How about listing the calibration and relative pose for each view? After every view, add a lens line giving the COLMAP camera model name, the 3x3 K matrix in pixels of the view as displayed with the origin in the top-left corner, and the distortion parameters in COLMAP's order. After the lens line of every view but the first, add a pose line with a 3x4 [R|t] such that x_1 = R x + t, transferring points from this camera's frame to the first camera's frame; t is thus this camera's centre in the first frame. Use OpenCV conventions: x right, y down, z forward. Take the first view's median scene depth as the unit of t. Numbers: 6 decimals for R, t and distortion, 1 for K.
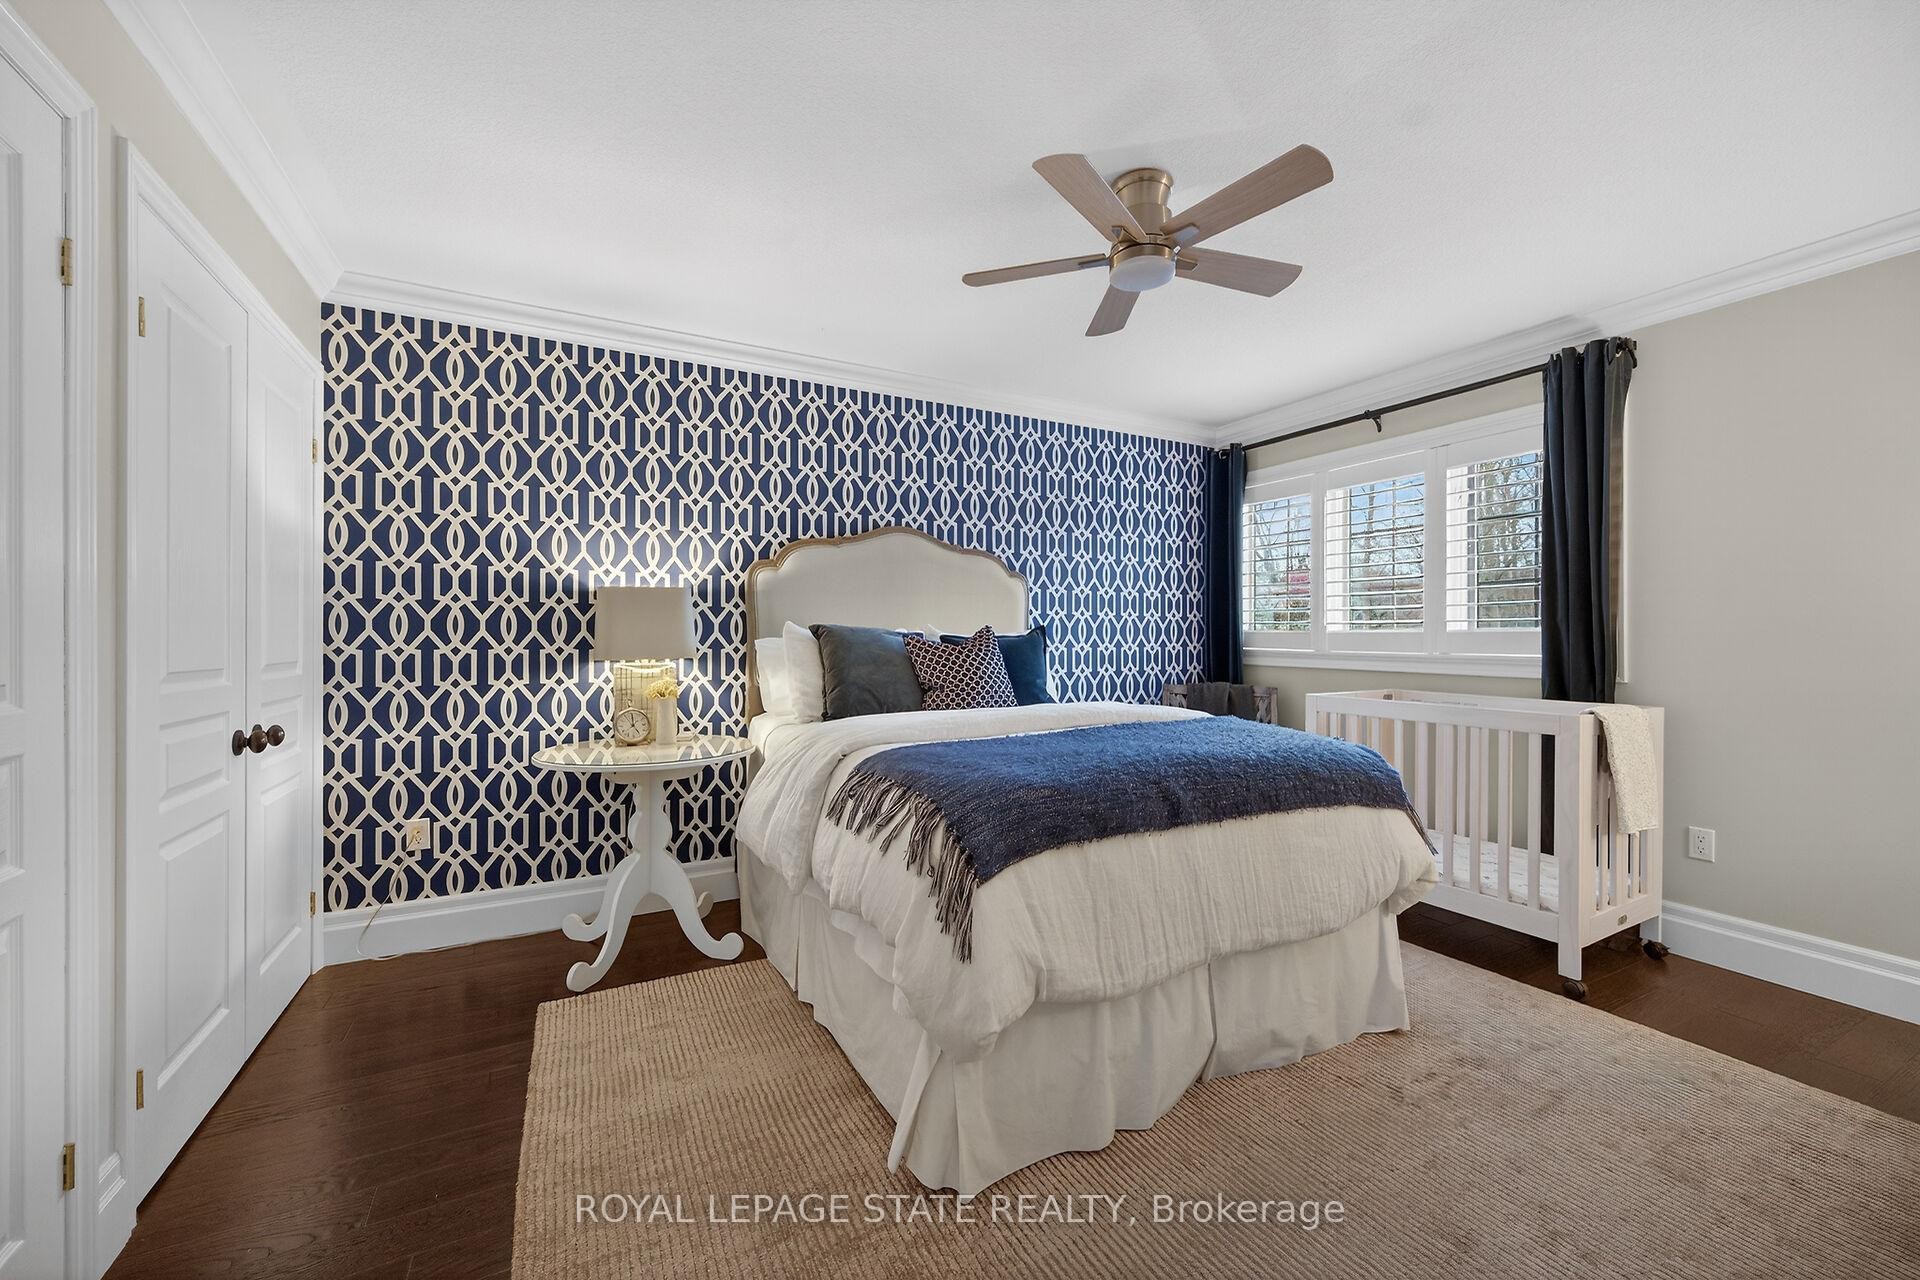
lens RADIAL K [[760.2, 0, 962.2], [0, 760.2, 631.8], [0, 0, 1]] dist [0.002185, -0.000281]
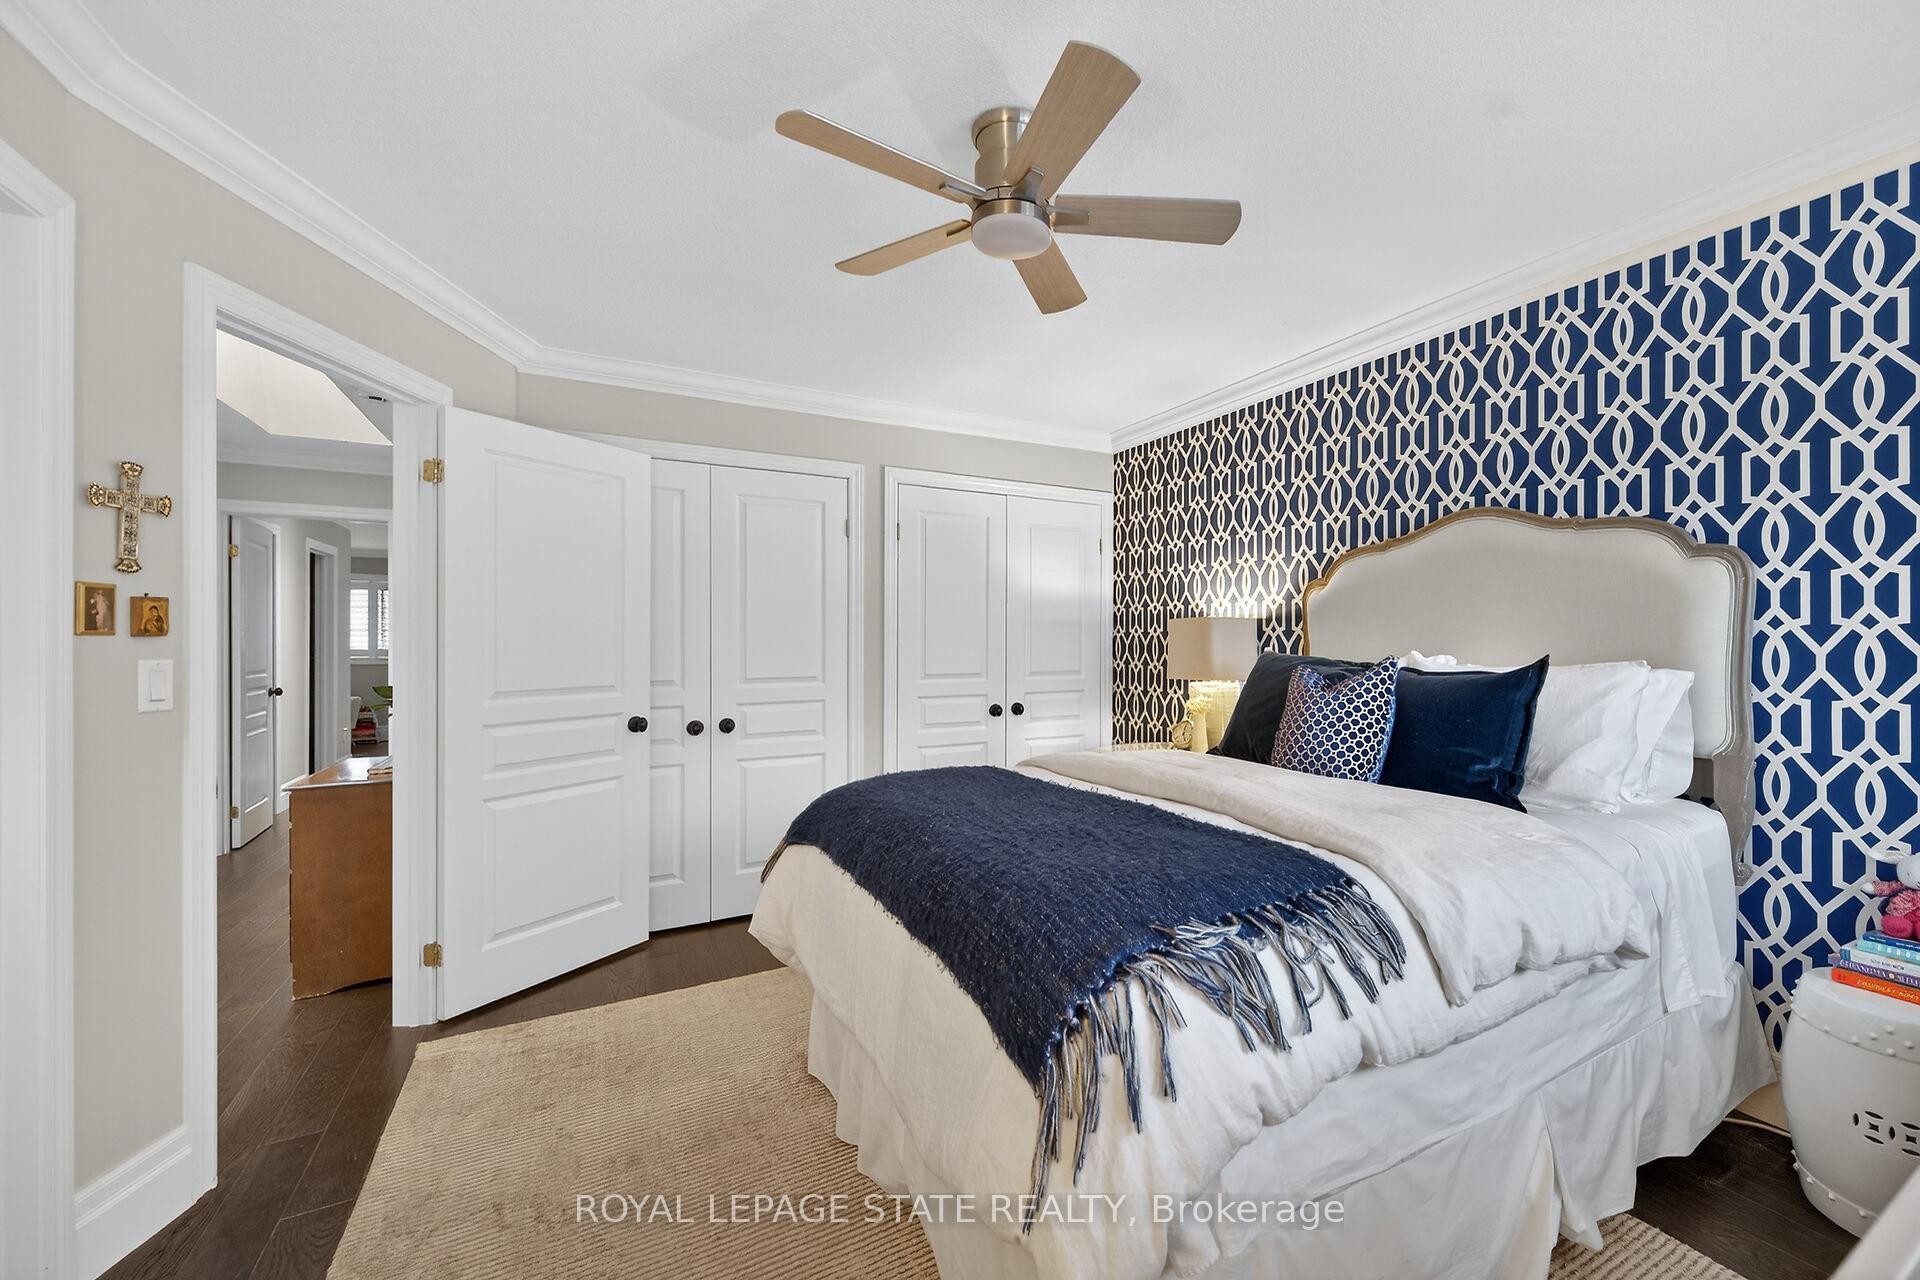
lens RADIAL K [[760.2, 0, 960.9], [0, 760.2, 633.4], [0, 0, 1]] dist [0.002185, -0.000281]
pose [[-0.046828, -0.015453, -0.998783, 0.638929], [-0.006668, 0.999863, -0.015157, -0.011470], [0.998881, 0.005950, -0.046925, 0.576031]]
